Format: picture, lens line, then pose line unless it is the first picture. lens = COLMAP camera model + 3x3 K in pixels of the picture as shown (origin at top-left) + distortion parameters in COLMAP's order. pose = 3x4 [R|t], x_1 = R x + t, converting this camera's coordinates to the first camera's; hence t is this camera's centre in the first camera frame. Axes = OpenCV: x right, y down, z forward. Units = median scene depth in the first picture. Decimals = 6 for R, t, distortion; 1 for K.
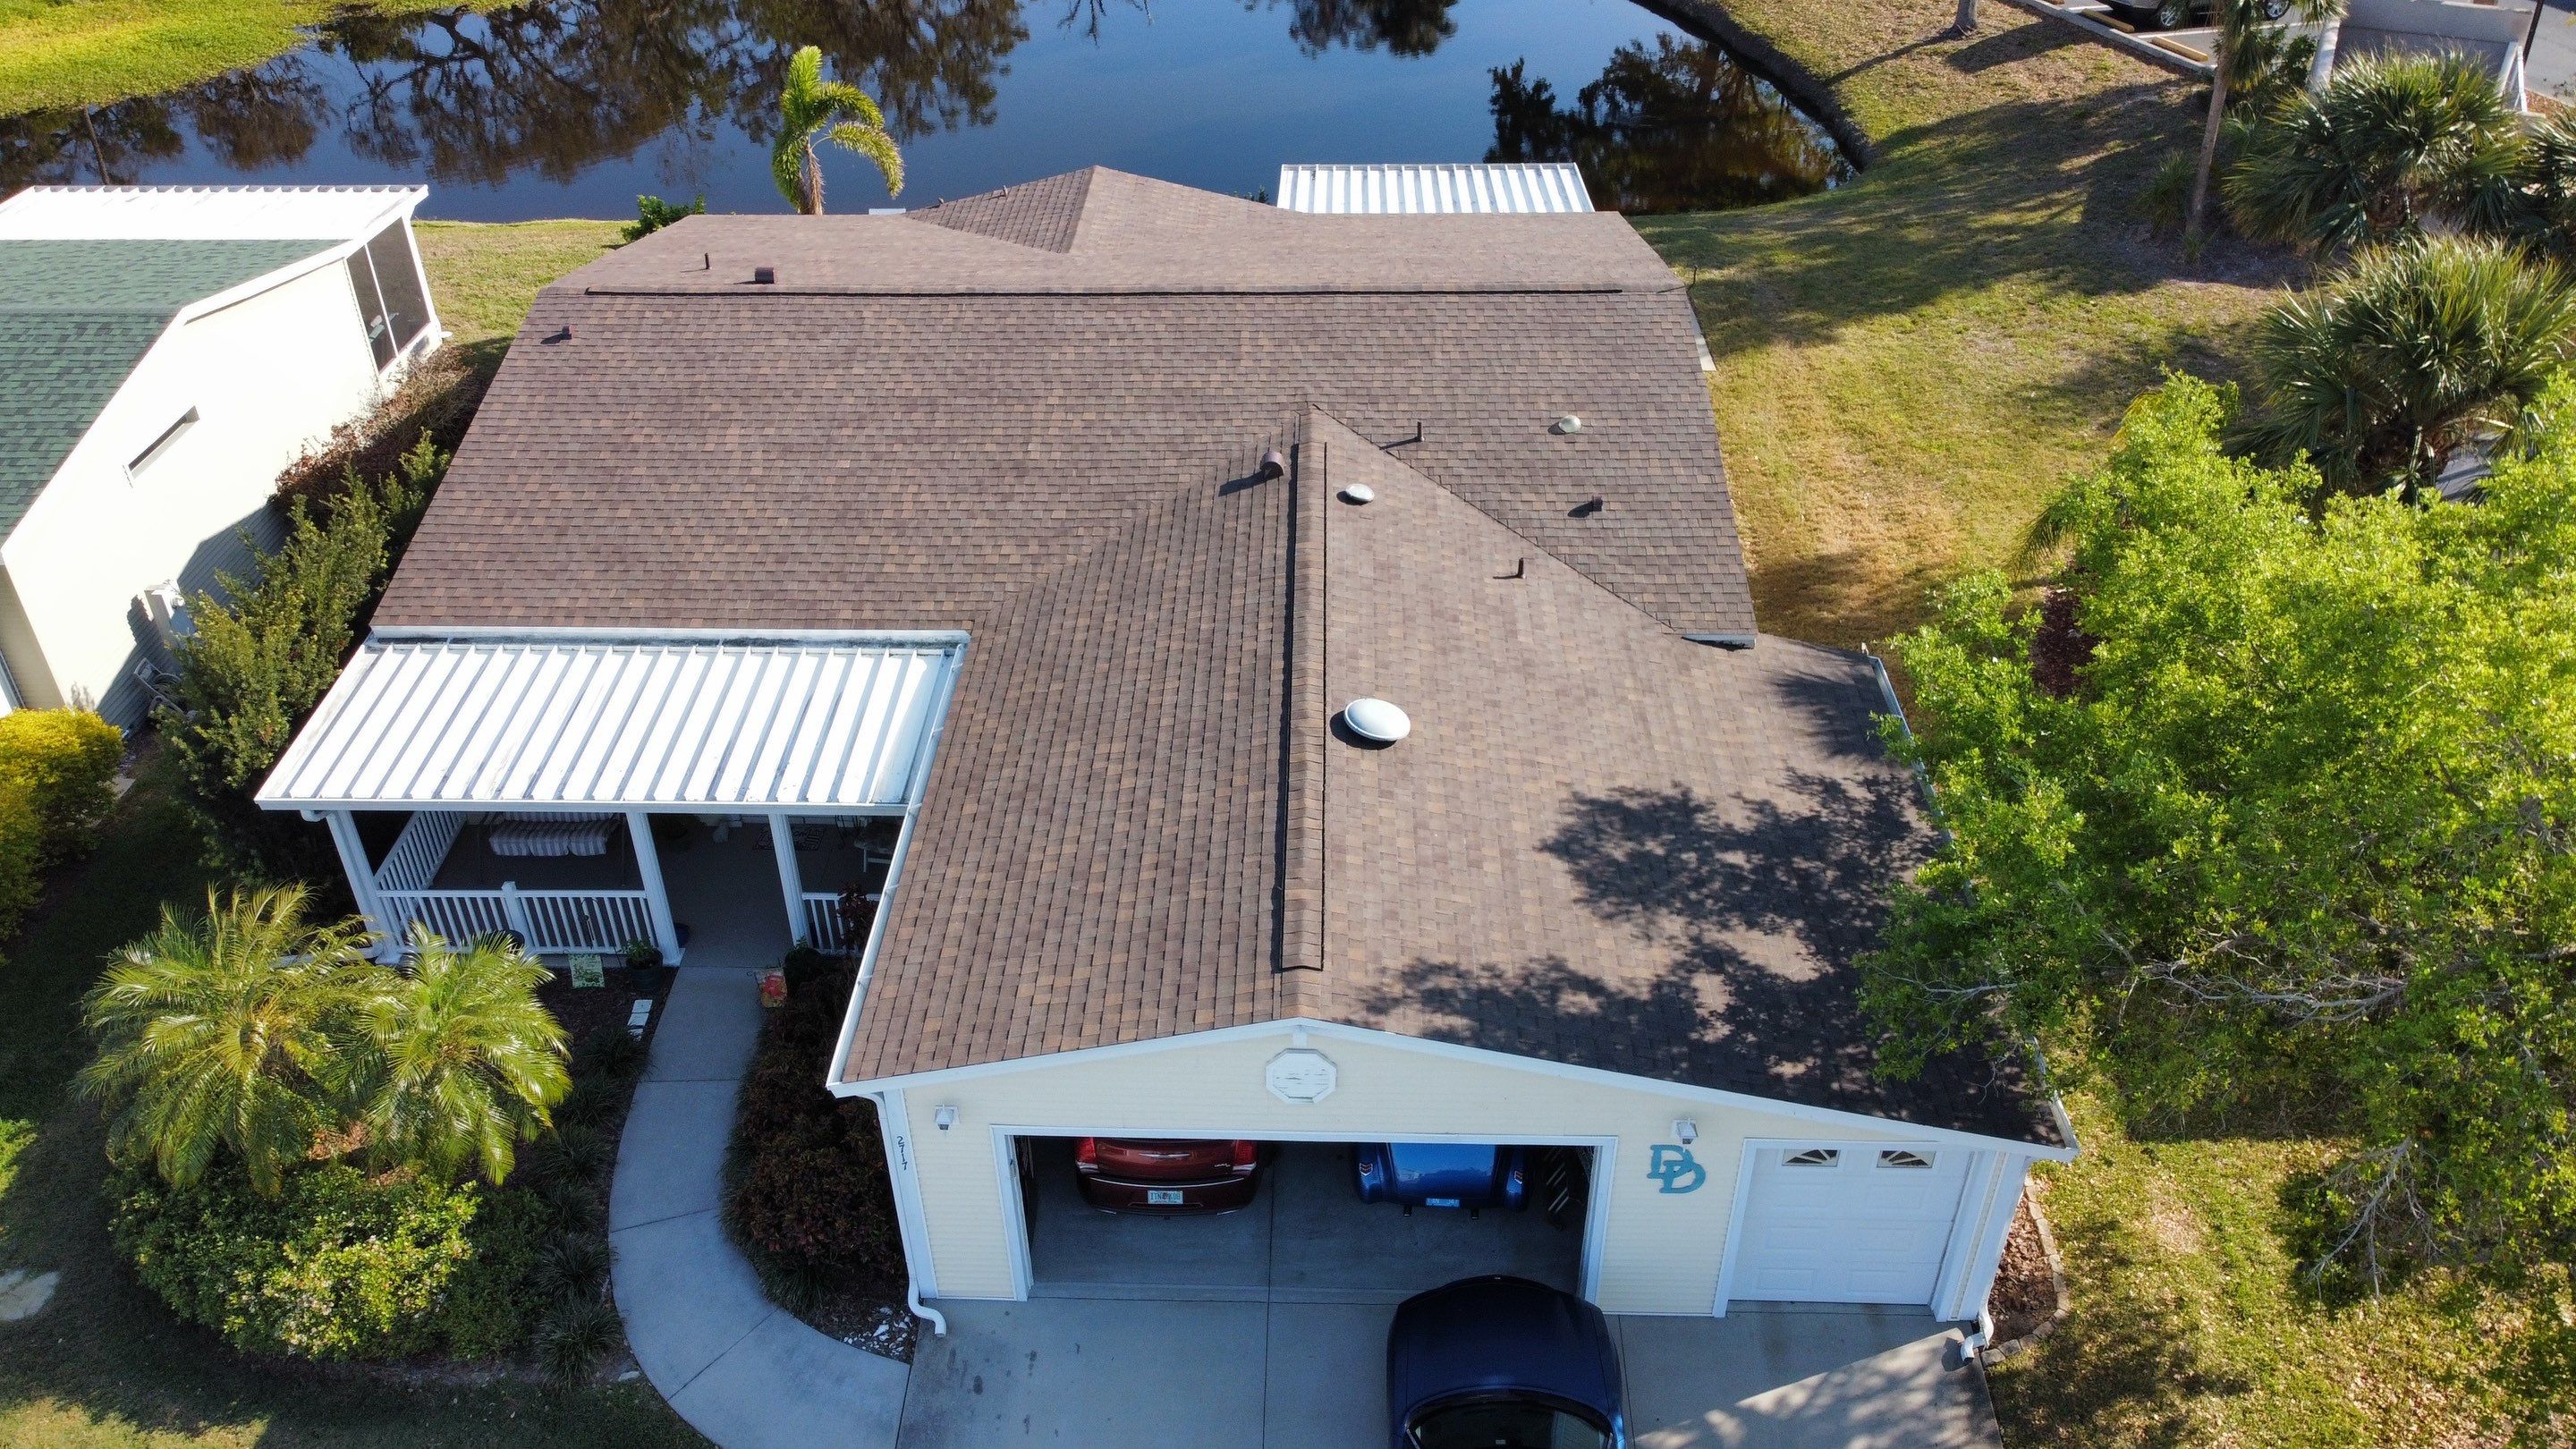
lens RADIAL K [[1955.5, 0, 1254.2], [0, 1955.5, 690.4], [0, 0, 1]] dist [0.000120, -0.010367]
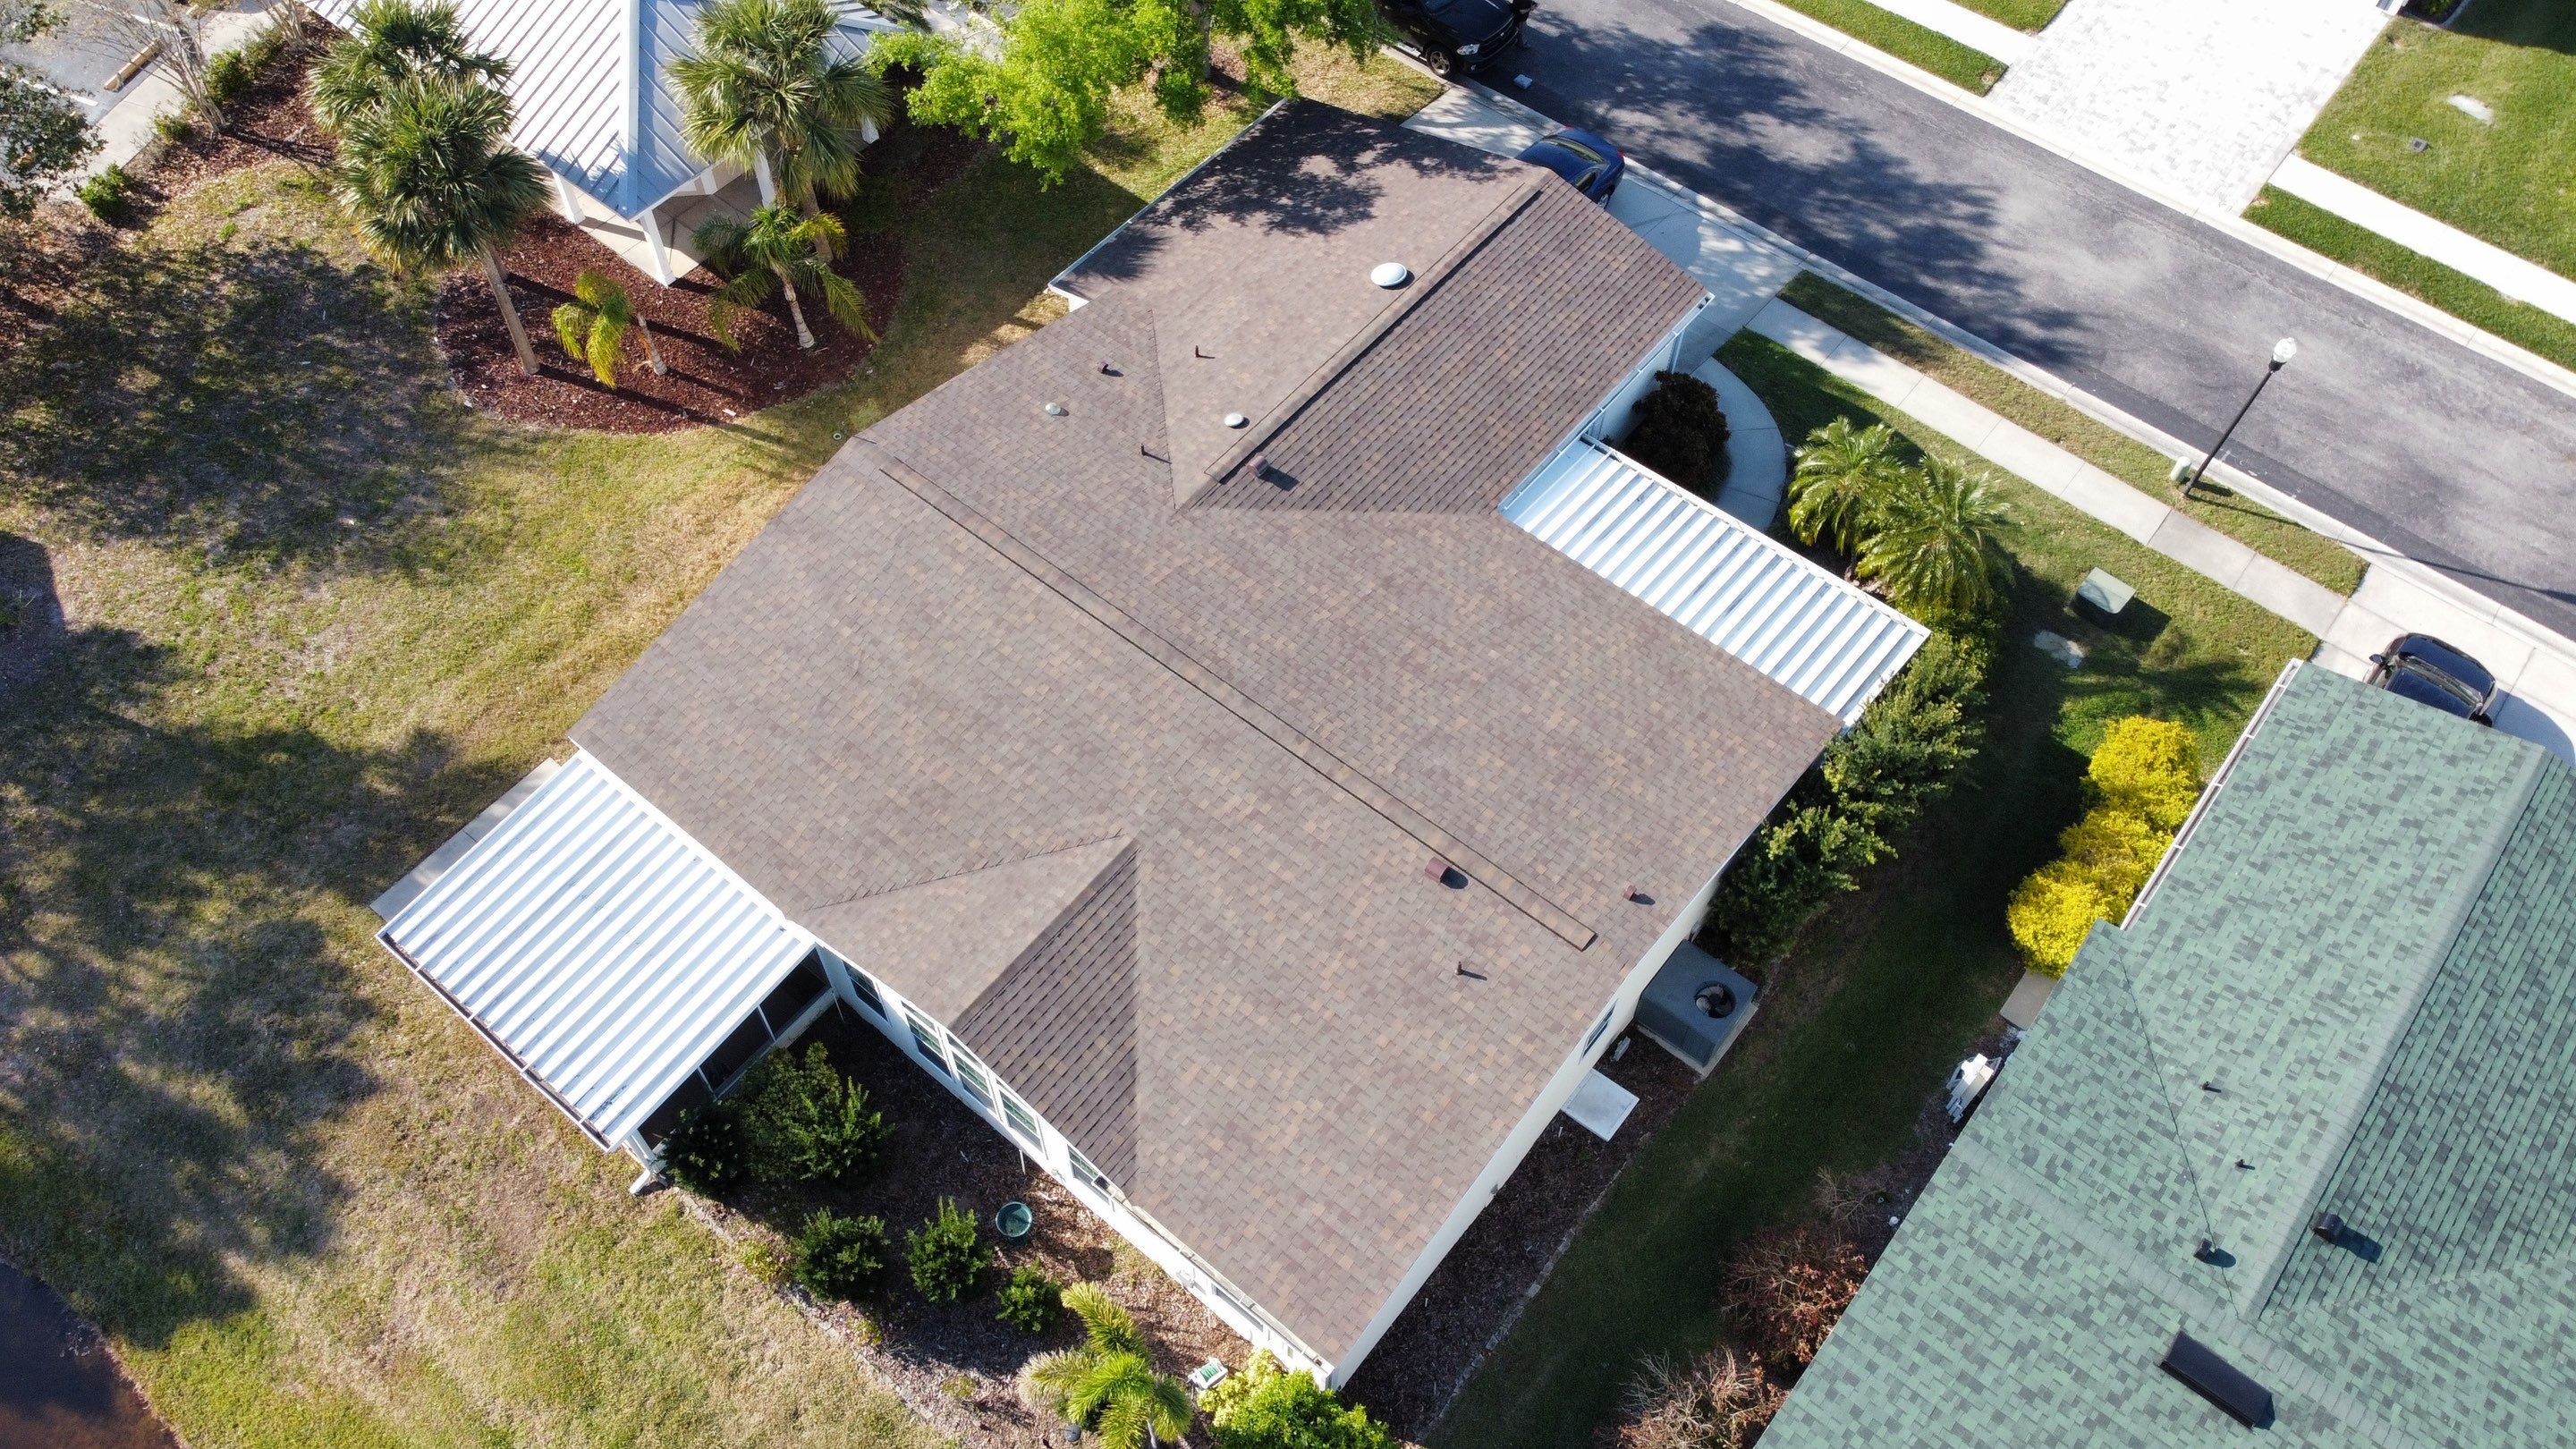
lens RADIAL K [[1955.5, 0, 1244.6], [0, 1955.5, 691.3], [0, 0, 1]] dist [0.000120, -0.010367]
pose [[-0.790686, -0.492546, 0.363612, -0.745520], [0.351466, 0.121114, 0.928334, -1.823247], [-0.501285, 0.861818, 0.077350, 1.321318]]
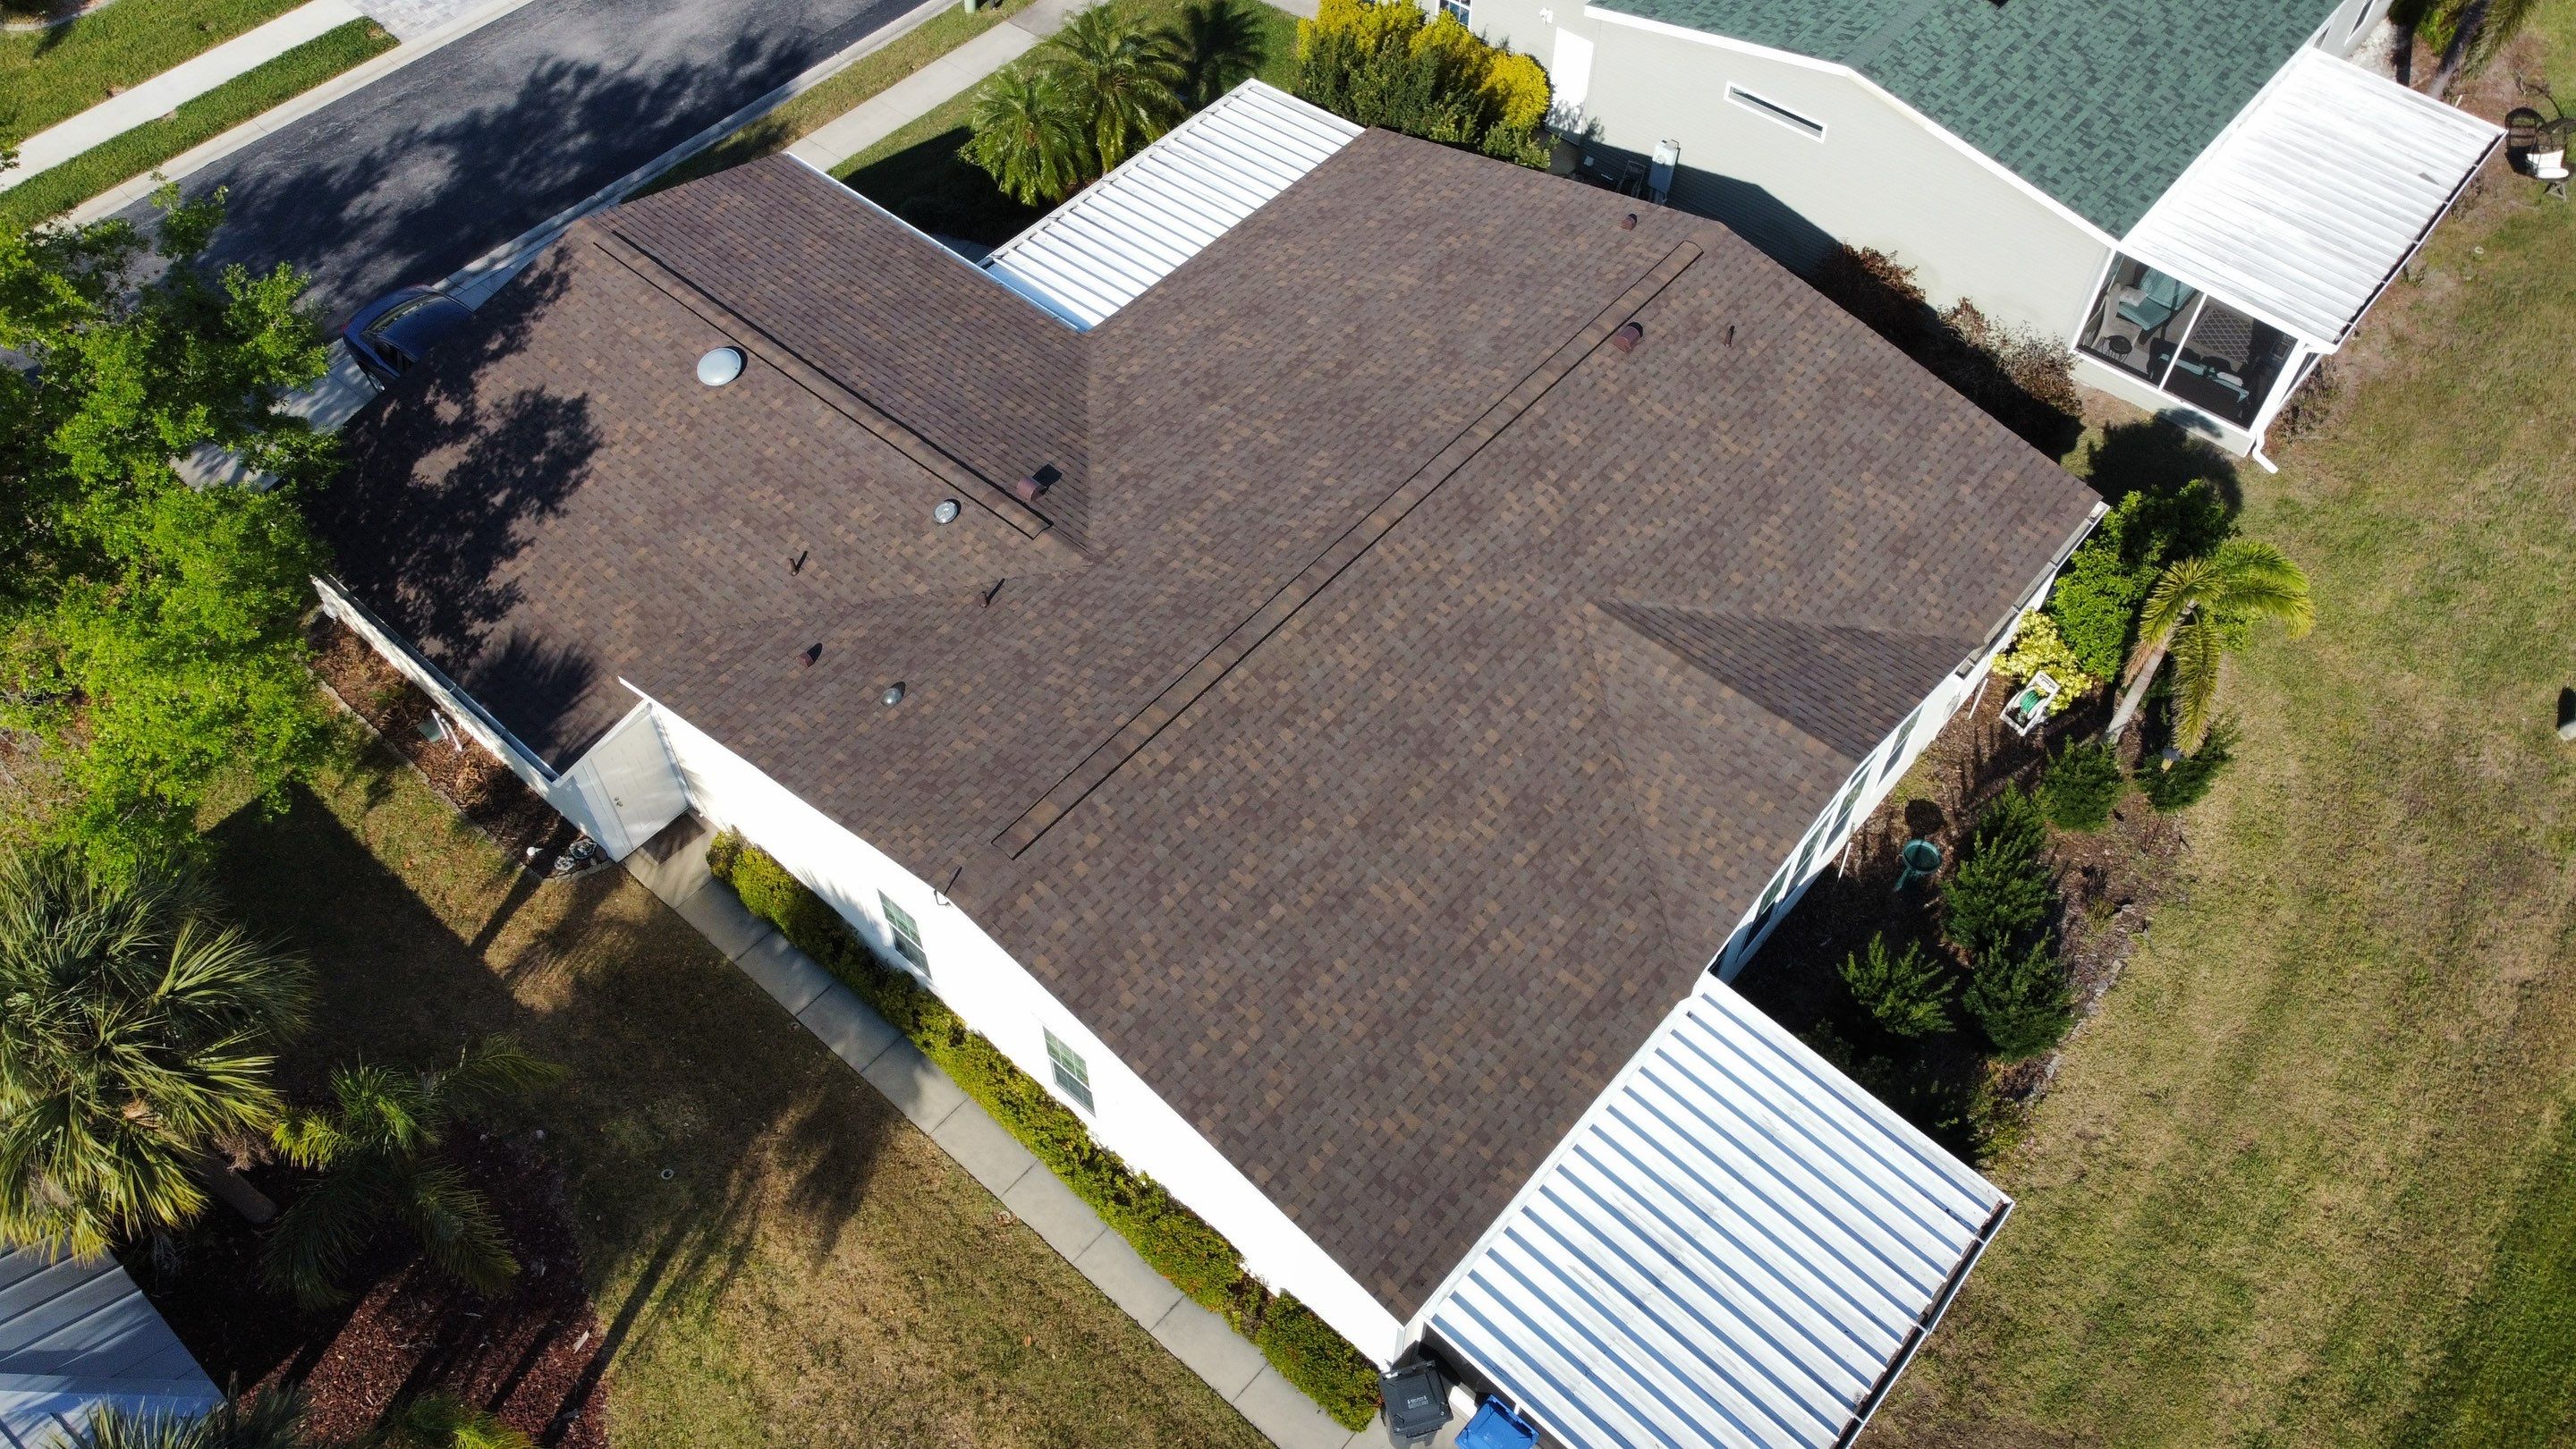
lens RADIAL K [[1955.5, 0, 1266.3], [0, 1955.5, 716.1], [0, 0, 1]] dist [0.000120, -0.010367]
pose [[-0.632248, 0.623945, -0.459298, 0.673247], [-0.414119, 0.228874, 0.880978, -1.456072], [0.654803, 0.747201, 0.113683, 1.350758]]
